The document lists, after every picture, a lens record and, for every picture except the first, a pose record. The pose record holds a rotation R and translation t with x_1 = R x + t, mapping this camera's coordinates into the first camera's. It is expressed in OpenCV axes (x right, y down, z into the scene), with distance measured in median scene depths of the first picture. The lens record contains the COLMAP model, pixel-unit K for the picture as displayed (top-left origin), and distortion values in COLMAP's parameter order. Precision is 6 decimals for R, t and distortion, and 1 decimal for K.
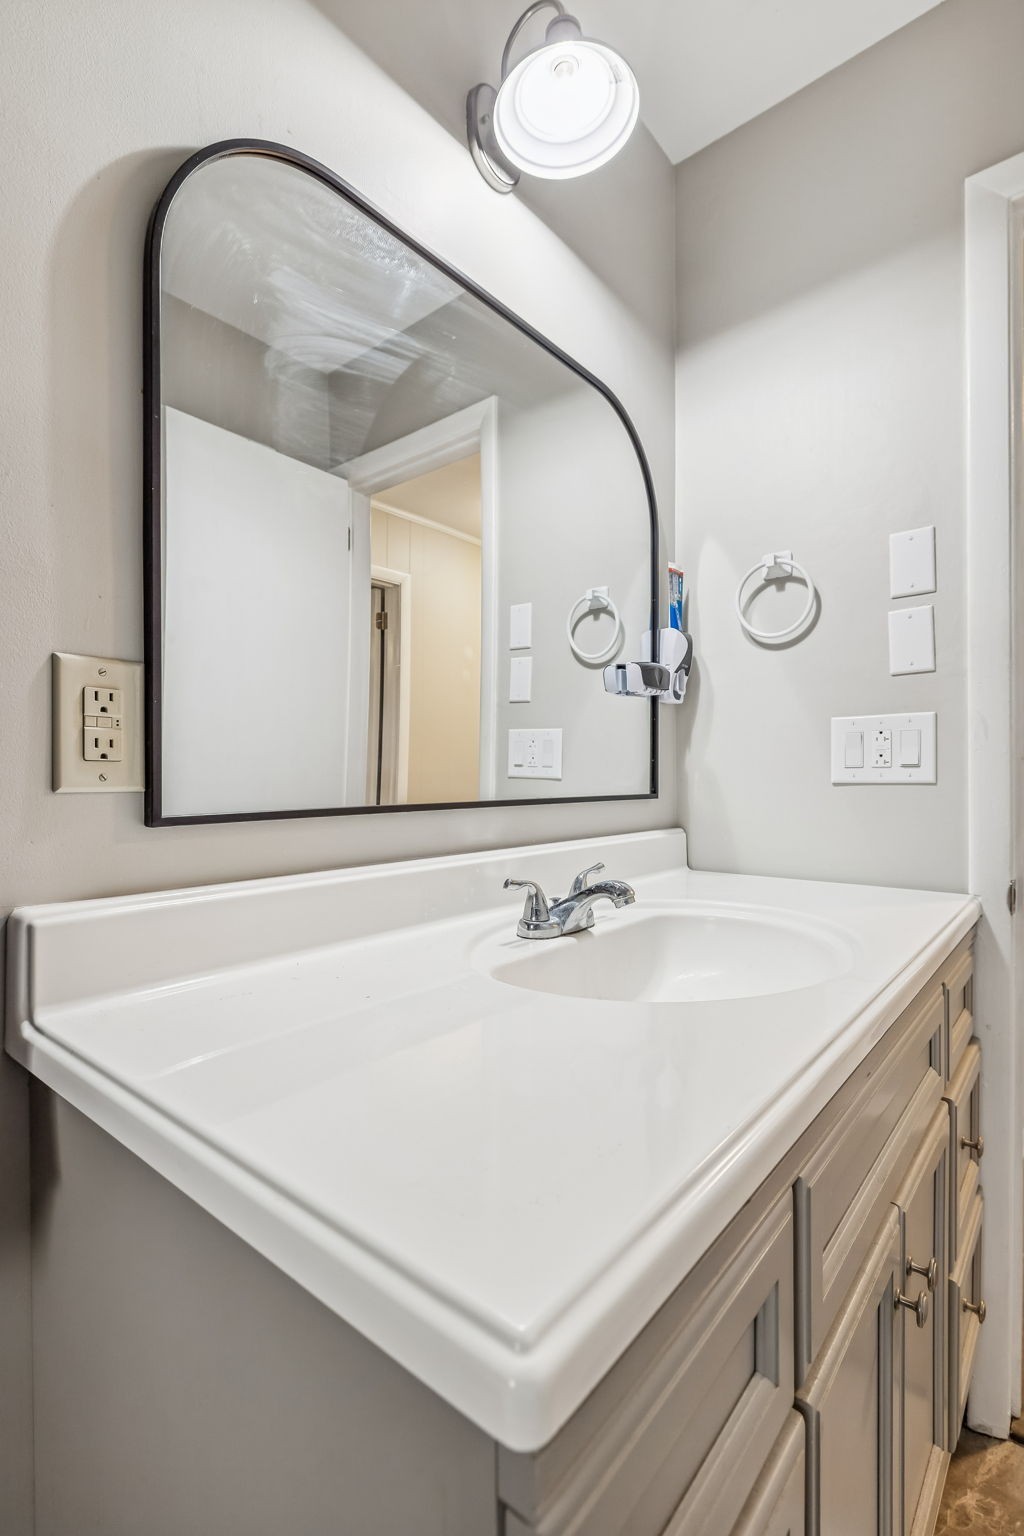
lens RADIAL K [[707.9, 0, 512.0], [0, 707.9, 768.0], [0, 0, 1]] dist [-0.002477, 0.000209]
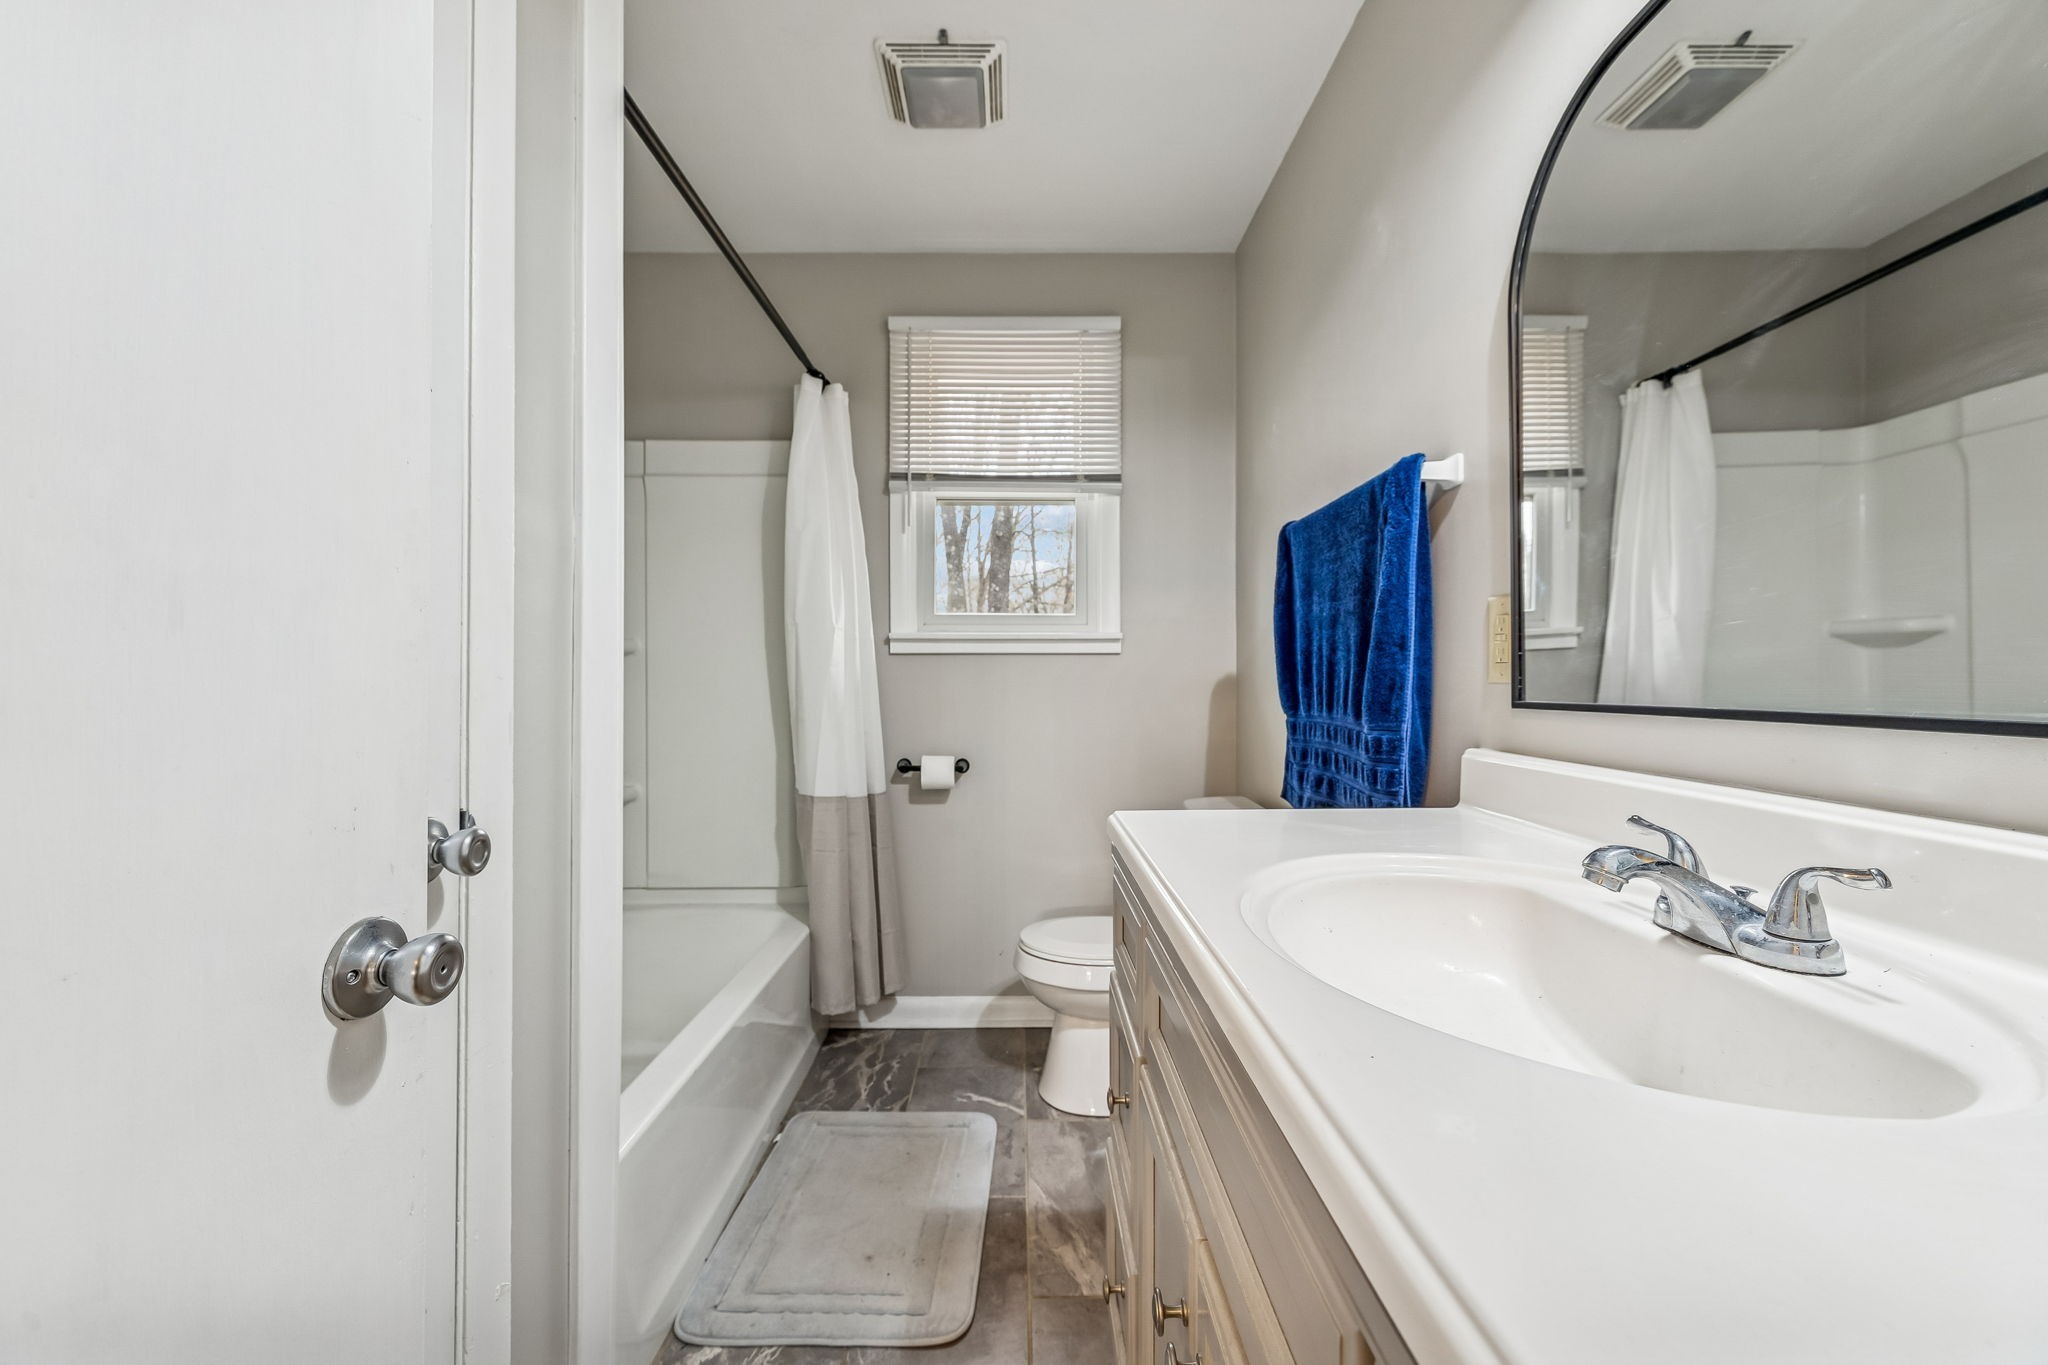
lens RADIAL K [[1010.4, 0, 1029.2], [0, 1010.4, 679.2], [0, 0, 1]] dist [0.001730, 0.000008]
pose [[-0.762598, -0.002278, -0.646869, 0.814834], [0.005400, 0.999937, -0.009888, 0.019687], [0.646850, -0.011033, -0.762537, 0.998949]]
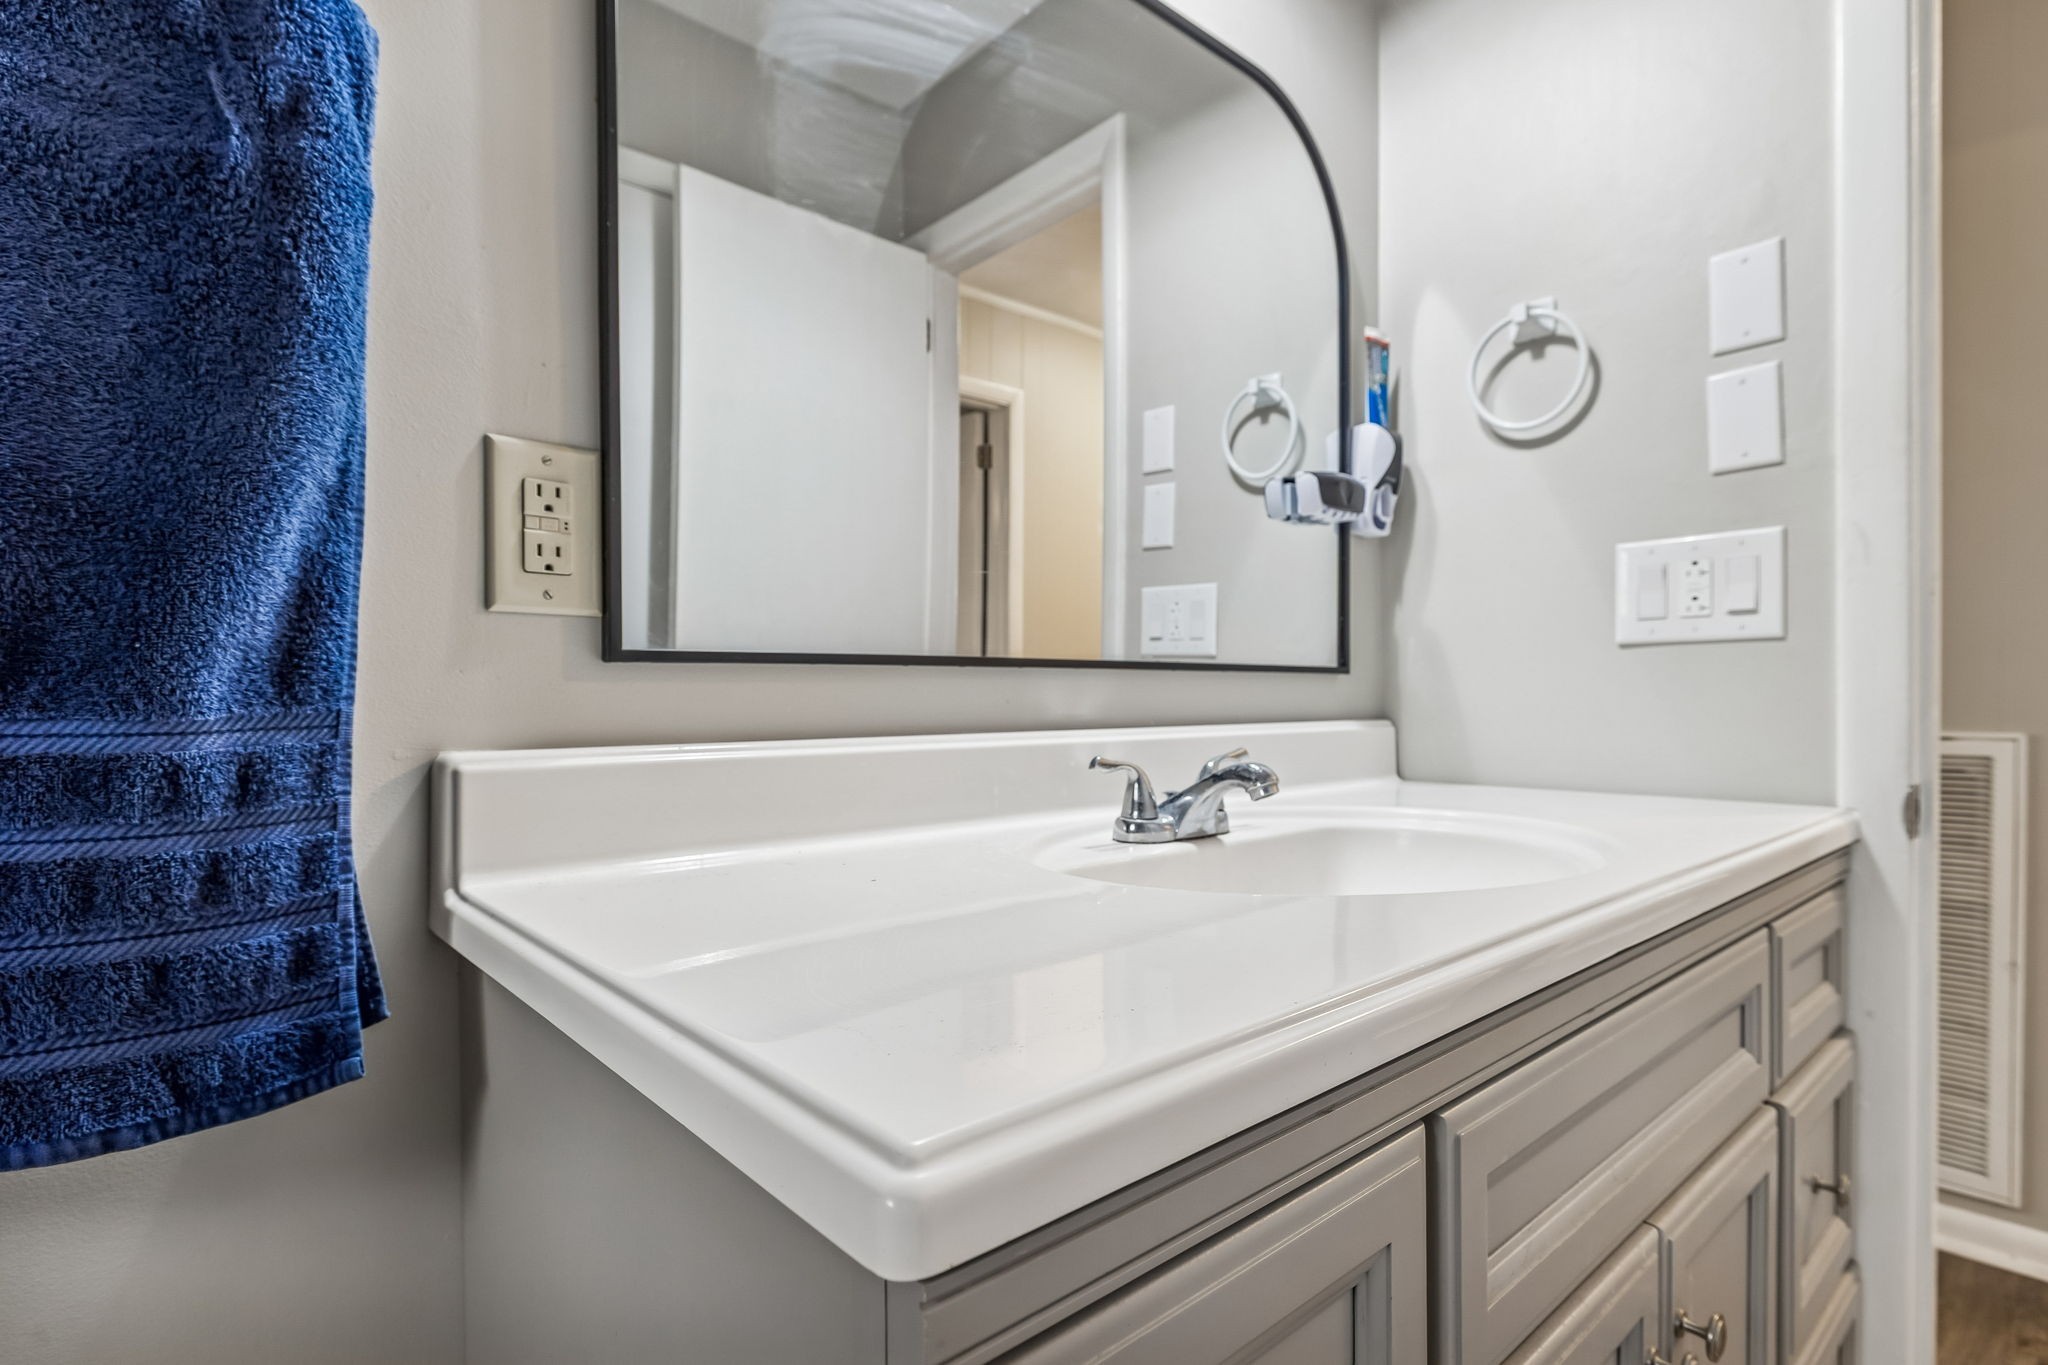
lens RADIAL K [[1010.4, 0, 1029.2], [0, 1010.4, 679.2], [0, 0, 1]] dist [0.001730, 0.000008]
pose [[0.988567, -0.004092, -0.150724, 0.056455], [0.004725, 0.999981, 0.003845, 0.050929], [0.150706, -0.004514, 0.988568, -0.012977]]
